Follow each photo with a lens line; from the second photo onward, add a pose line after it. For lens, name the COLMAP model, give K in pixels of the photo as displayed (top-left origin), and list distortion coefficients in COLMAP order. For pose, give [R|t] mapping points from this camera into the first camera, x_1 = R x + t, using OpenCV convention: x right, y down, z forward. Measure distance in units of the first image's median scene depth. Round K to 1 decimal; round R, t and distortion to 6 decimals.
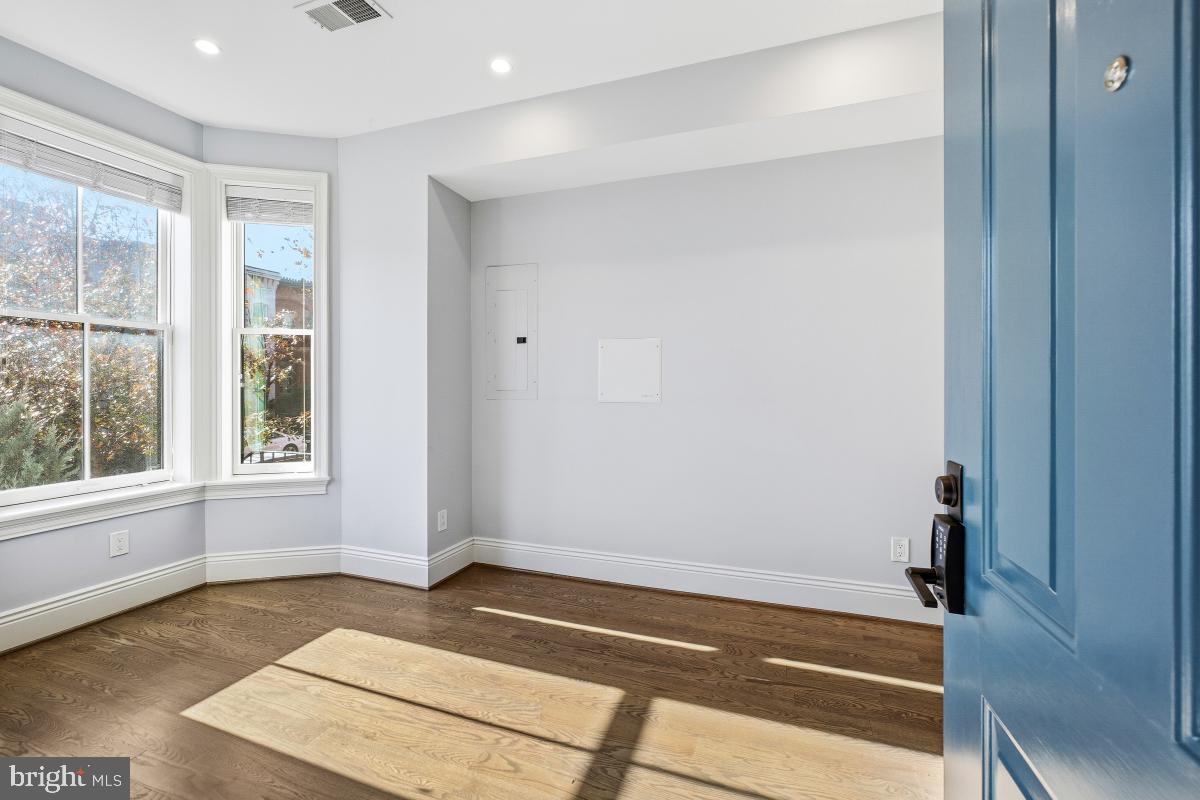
lens RADIAL K [[522.7, 0, 597.3], [0, 522.7, 388.4], [0, 0, 1]] dist [-0.004049, 0.000786]
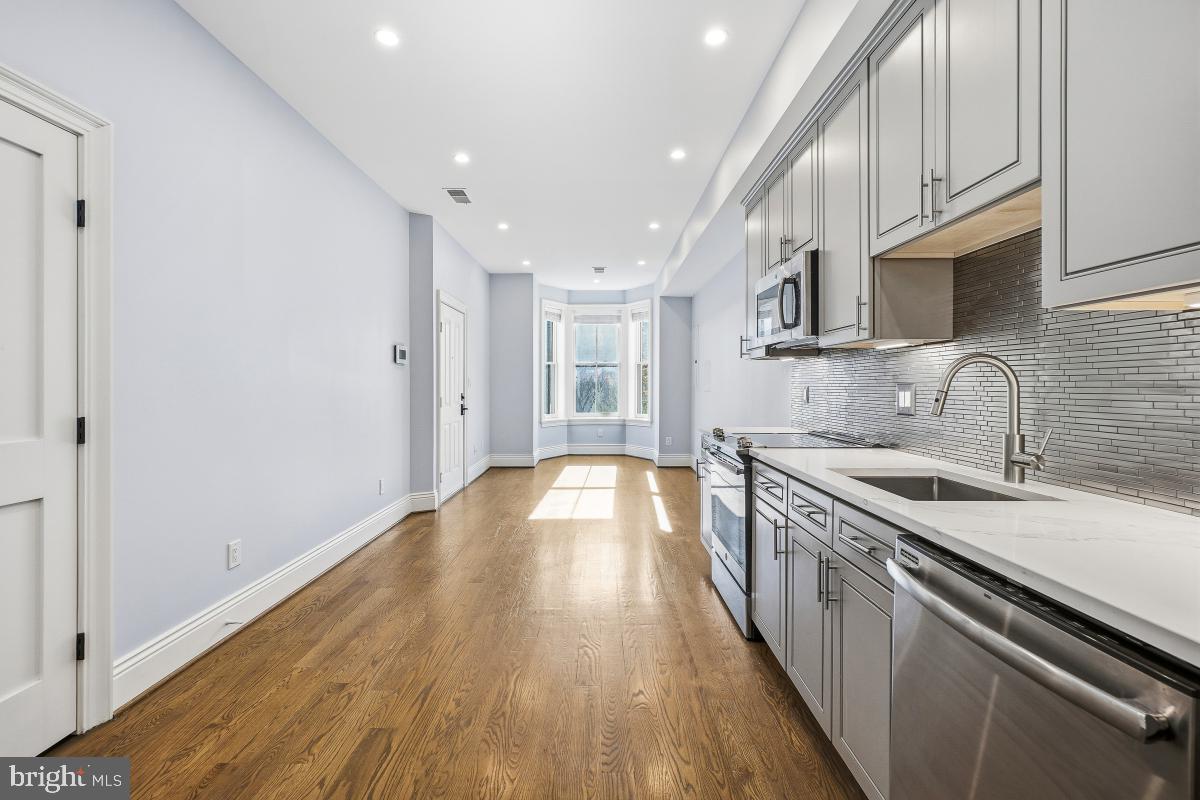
lens RADIAL K [[522.7, 0, 597.3], [0, 522.7, 388.4], [0, 0, 1]] dist [-0.004049, 0.000786]
pose [[0.339691, 0.007109, -0.940510, 1.850779], [-0.005816, 0.999968, 0.005458, 0.005496], [0.940519, 0.003616, 0.339722, -0.096663]]
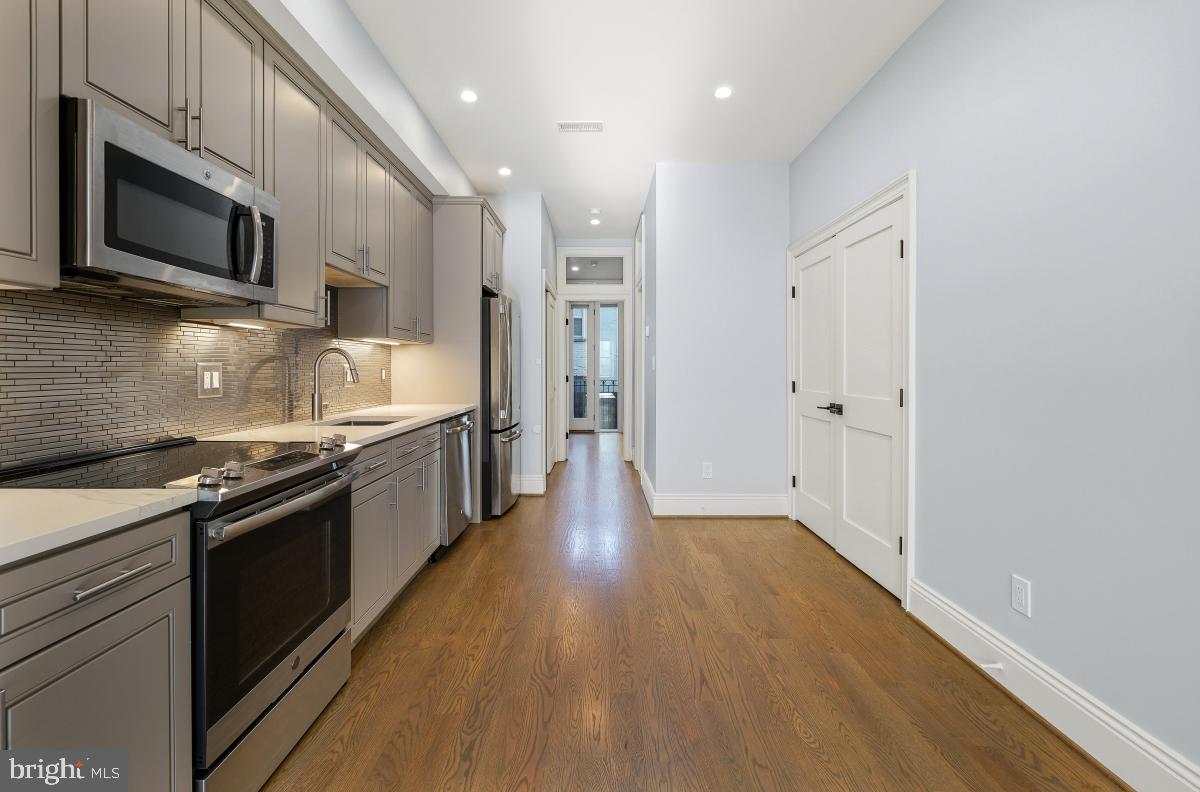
lens RADIAL K [[536.8, 0, 598.8], [0, 536.8, 371.8], [0, 0, 1]] dist [0.000878, 0.000092]
pose [[-0.345558, -0.006997, 0.938371, 0.489082], [0.002514, 0.999962, 0.008382, 0.007182], [-0.938394, 0.005255, -0.345528, 0.316967]]
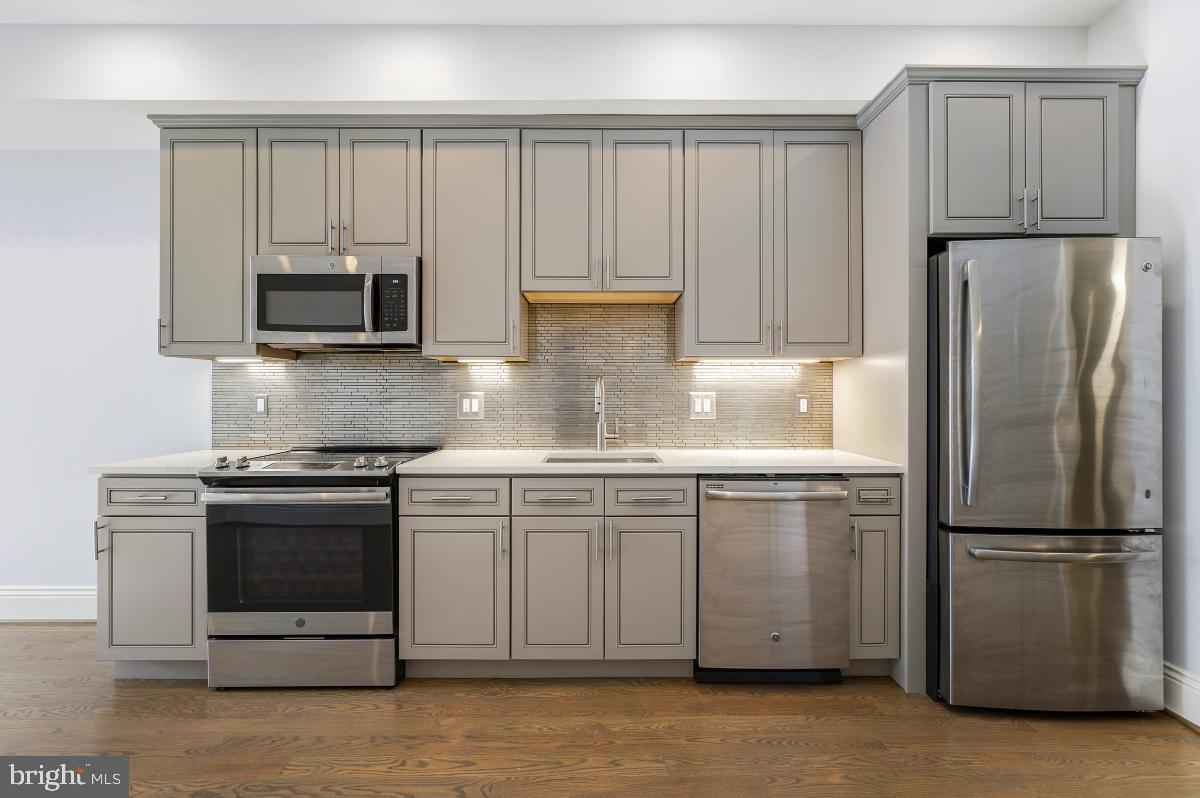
lens RADIAL K [[526.6, 0, 599.0], [0, 526.6, 395.3], [0, 0, 1]] dist [-0.003090, 0.000156]
pose [[0.936212, 0.000246, 0.351436, 1.208819], [0.000018, 1.000000, -0.000750, 0.006355], [-0.351436, 0.000708, 0.936211, -0.349151]]
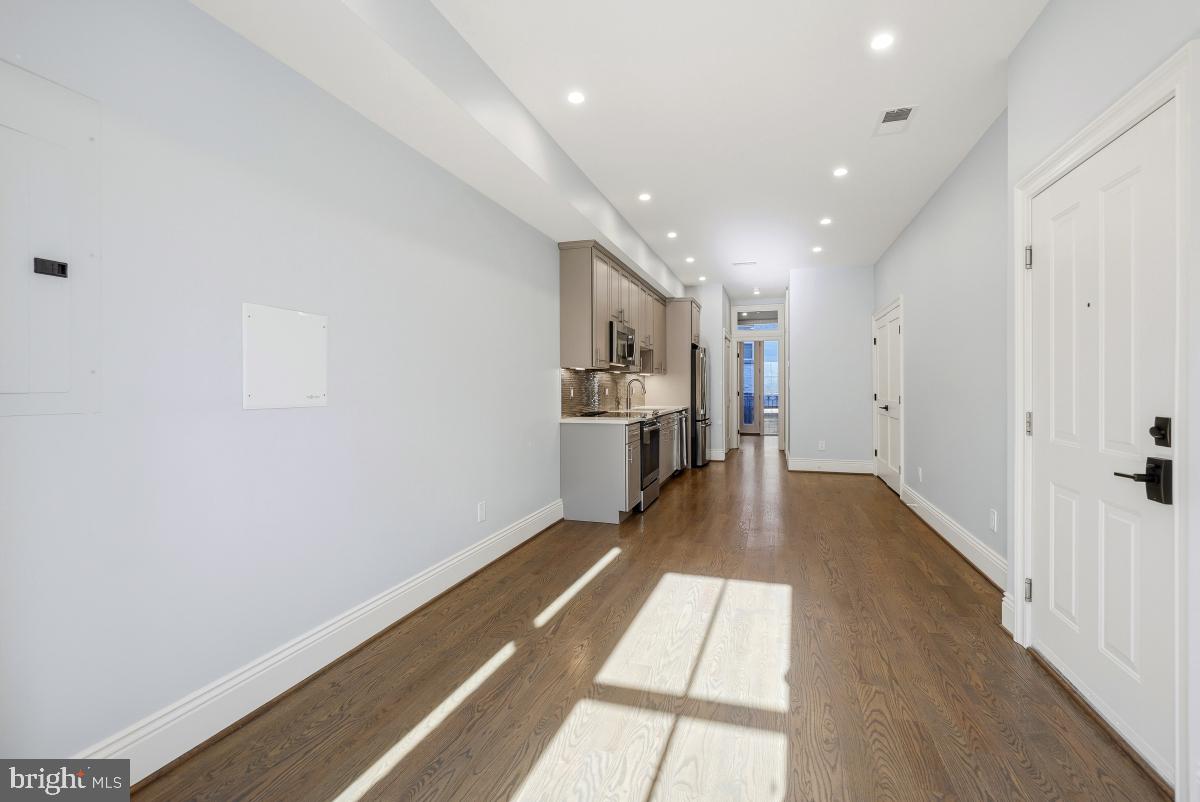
lens RADIAL K [[529.3, 0, 600.1], [0, 529.3, 388.0], [0, 0, 1]] dist [-0.003349, 0.001181]
pose [[-0.035067, -0.002579, 0.999382, -0.620141], [0.007659, 0.999967, 0.002850, 0.003582], [-0.999356, 0.007754, -0.035046, 0.641266]]
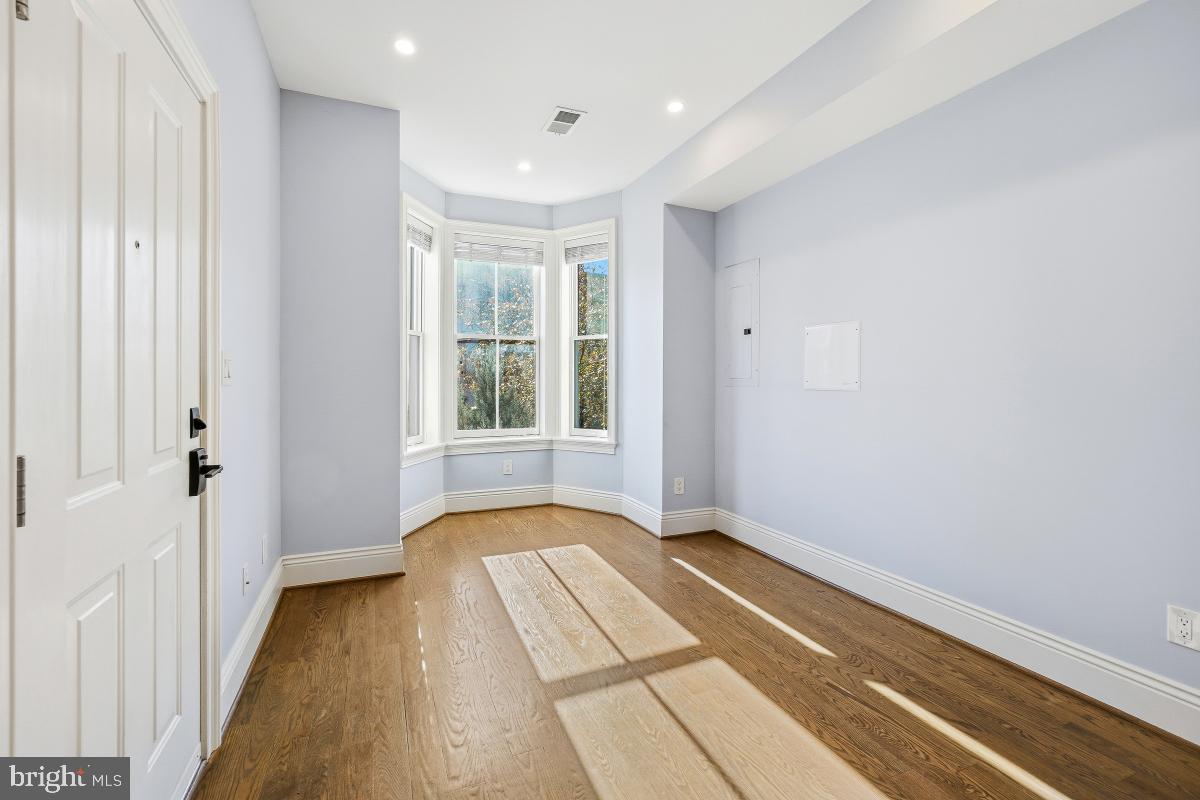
lens RADIAL K [[531.7, 0, 593.4], [0, 531.7, 380.2], [0, 0, 1]] dist [0.002698, 0.000776]
pose [[0.676546, 0.001809, -0.736398, 0.487474], [-0.002805, 0.999996, -0.000120, 0.009944], [0.736395, 0.002146, 0.676549, 0.026560]]
